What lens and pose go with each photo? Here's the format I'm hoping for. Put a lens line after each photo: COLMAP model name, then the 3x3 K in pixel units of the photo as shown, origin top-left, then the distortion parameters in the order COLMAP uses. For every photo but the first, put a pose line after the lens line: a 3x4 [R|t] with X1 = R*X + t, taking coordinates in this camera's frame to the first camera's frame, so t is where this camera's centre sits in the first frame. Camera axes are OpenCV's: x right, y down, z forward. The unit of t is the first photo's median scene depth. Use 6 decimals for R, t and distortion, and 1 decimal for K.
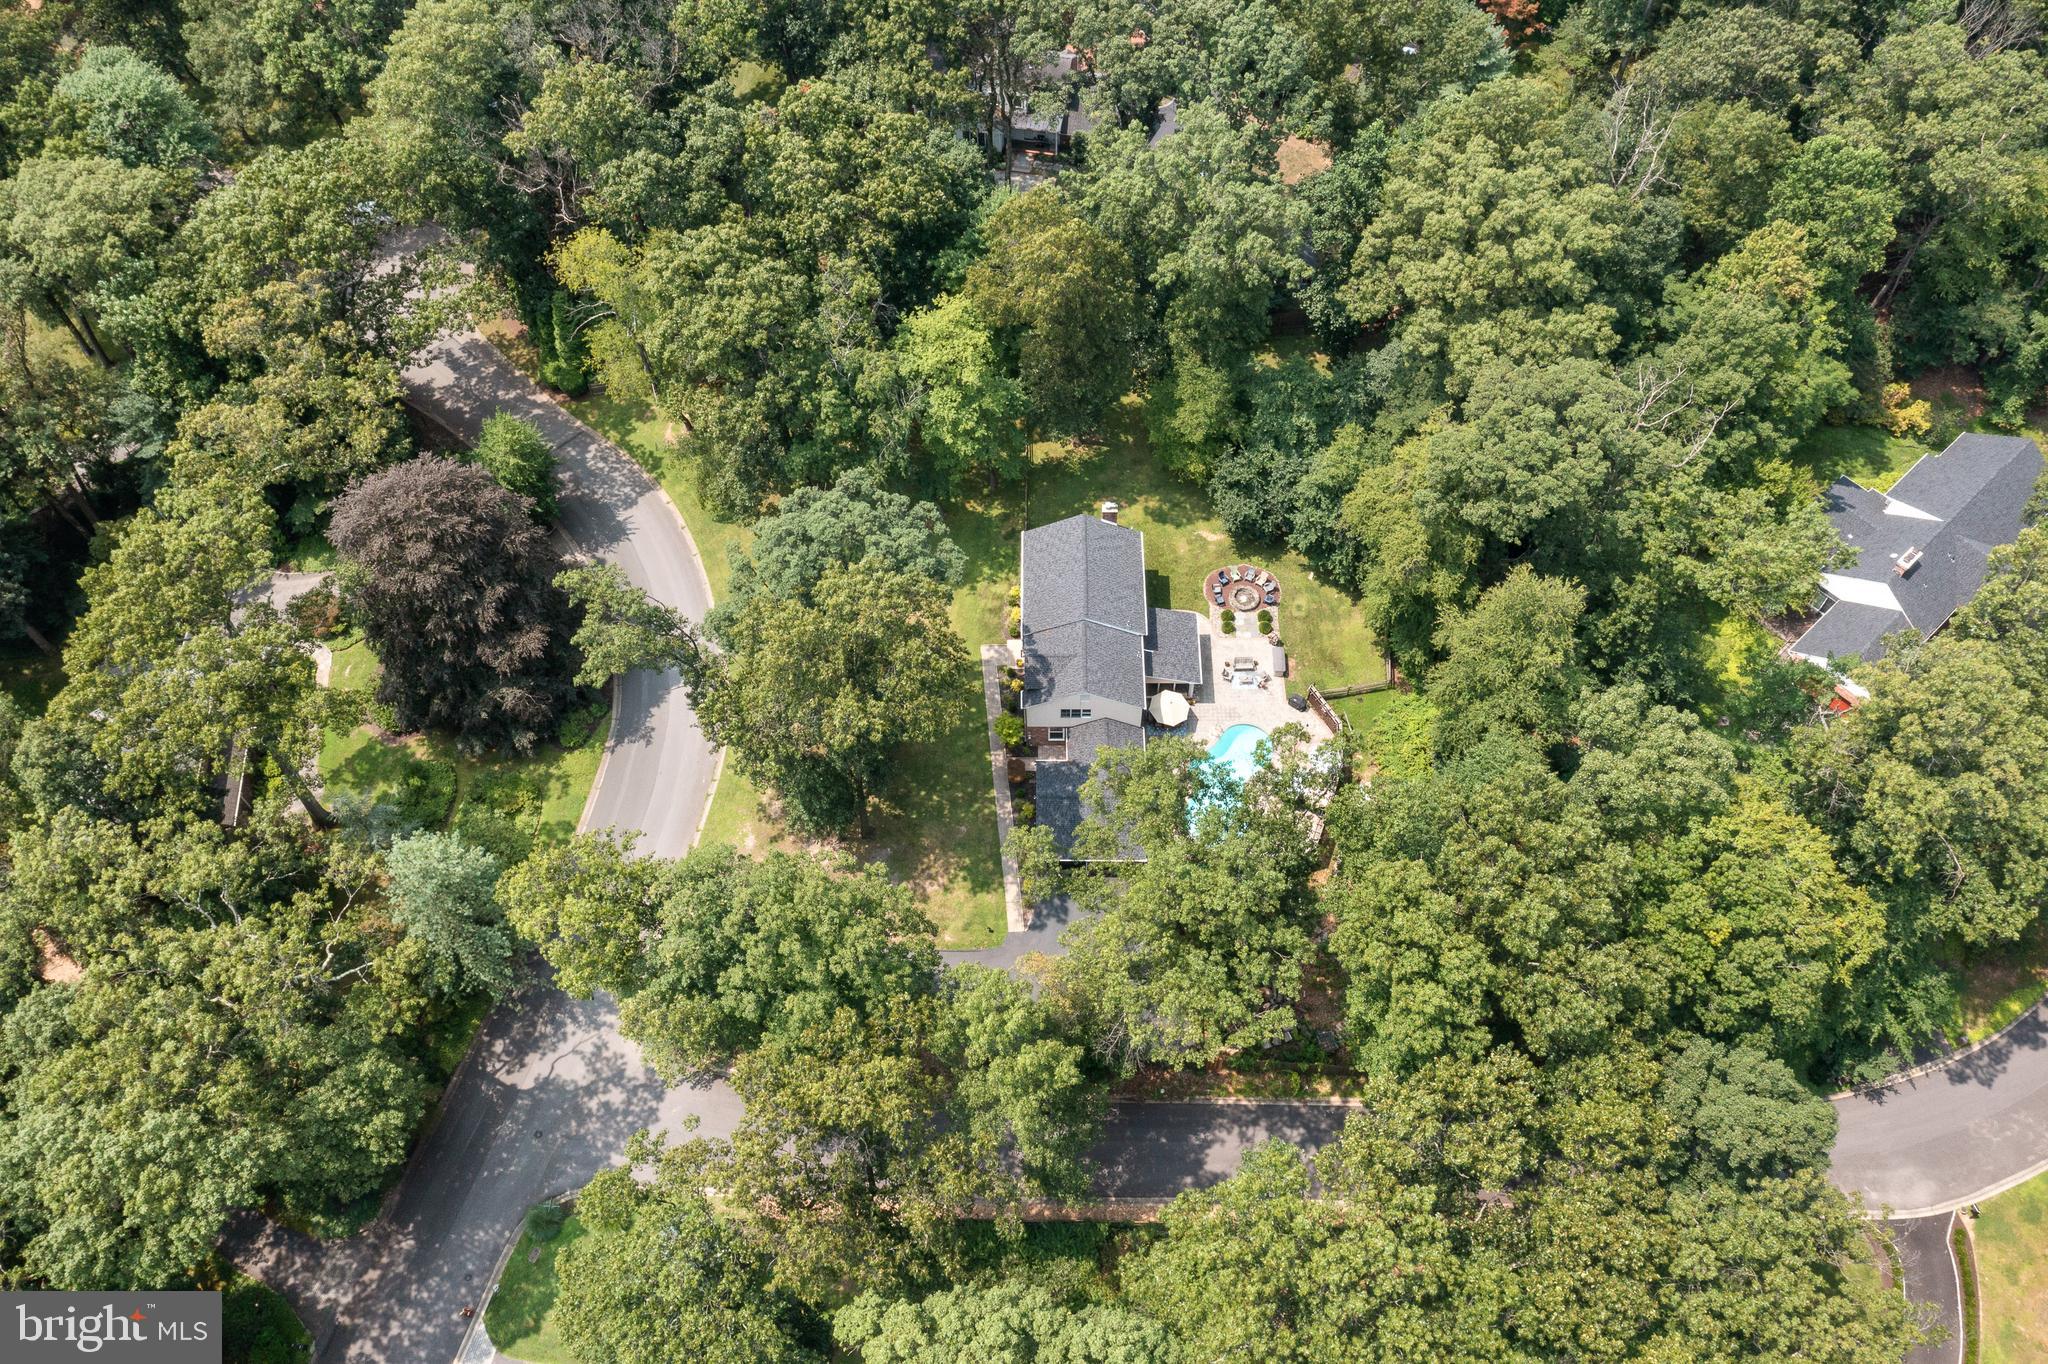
lens RADIAL K [[1604.3, 0, 1024.0], [0, 1604.3, 682.0], [0, 0, 1]] dist [0.003157, -0.000523]
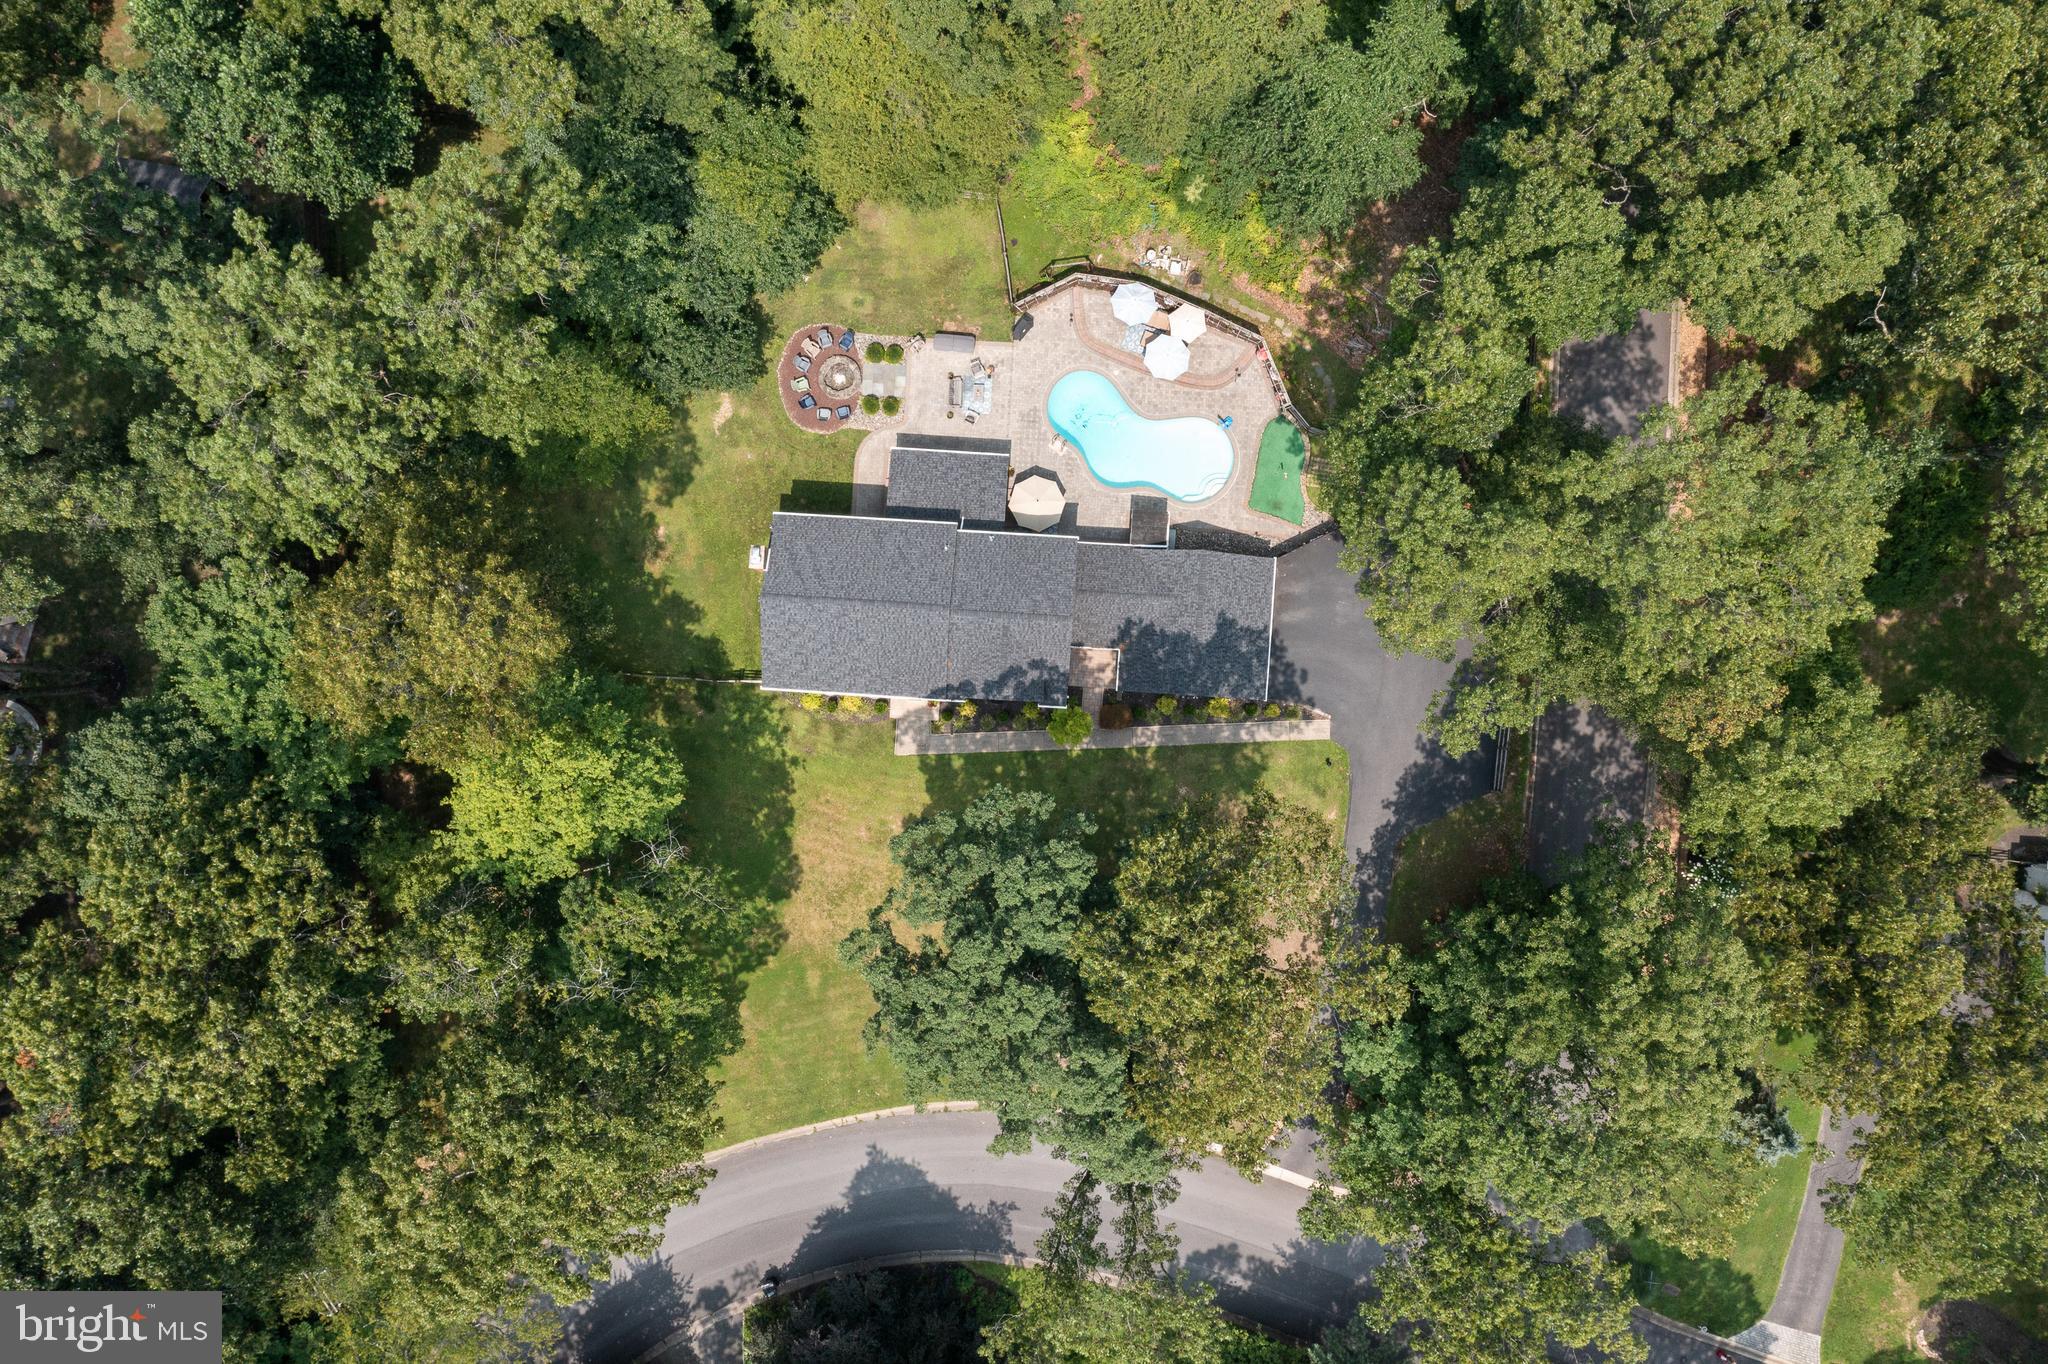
lens RADIAL K [[1604.3, 0, 1024.0], [0, 1604.3, 682.0], [0, 0, 1]] dist [0.003157, -0.000523]
pose [[0.053141, -0.998498, 0.013340, -0.001394], [0.851665, 0.052293, 0.521472, -0.349308], [-0.521386, -0.016351, 0.853164, 0.360400]]
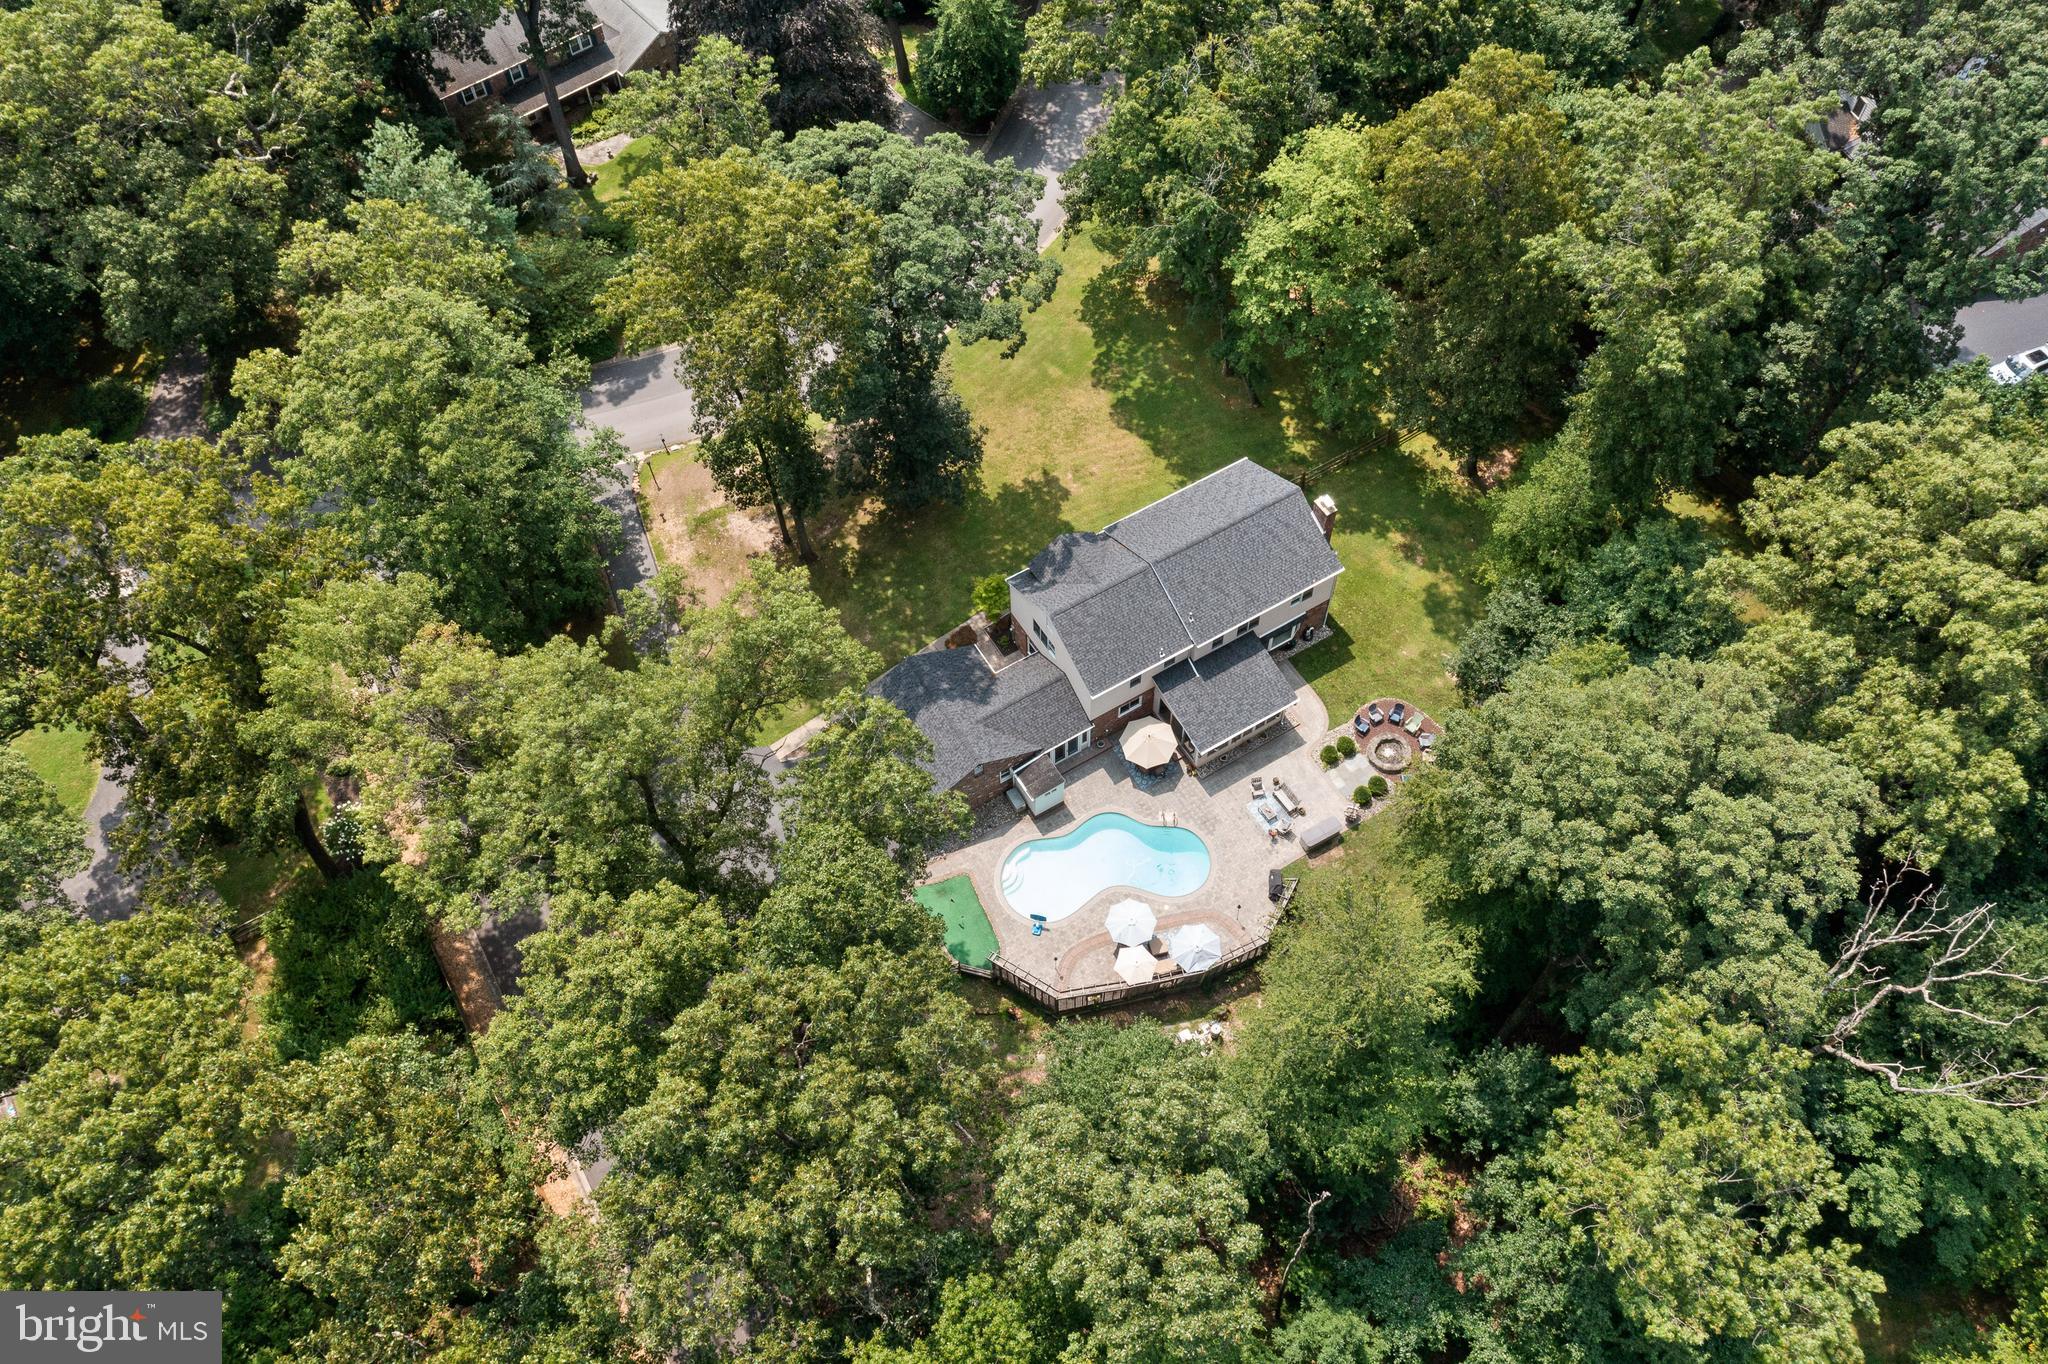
lens RADIAL K [[1604.3, 0, 1024.0], [0, 1604.3, 682.0], [0, 0, 1]] dist [0.003157, -0.000523]
pose [[0.540028, 0.726521, -0.424896, 0.328889], [-0.713734, 0.662859, 0.226278, -0.118108], [0.446042, 0.181066, 0.876505, 0.326972]]
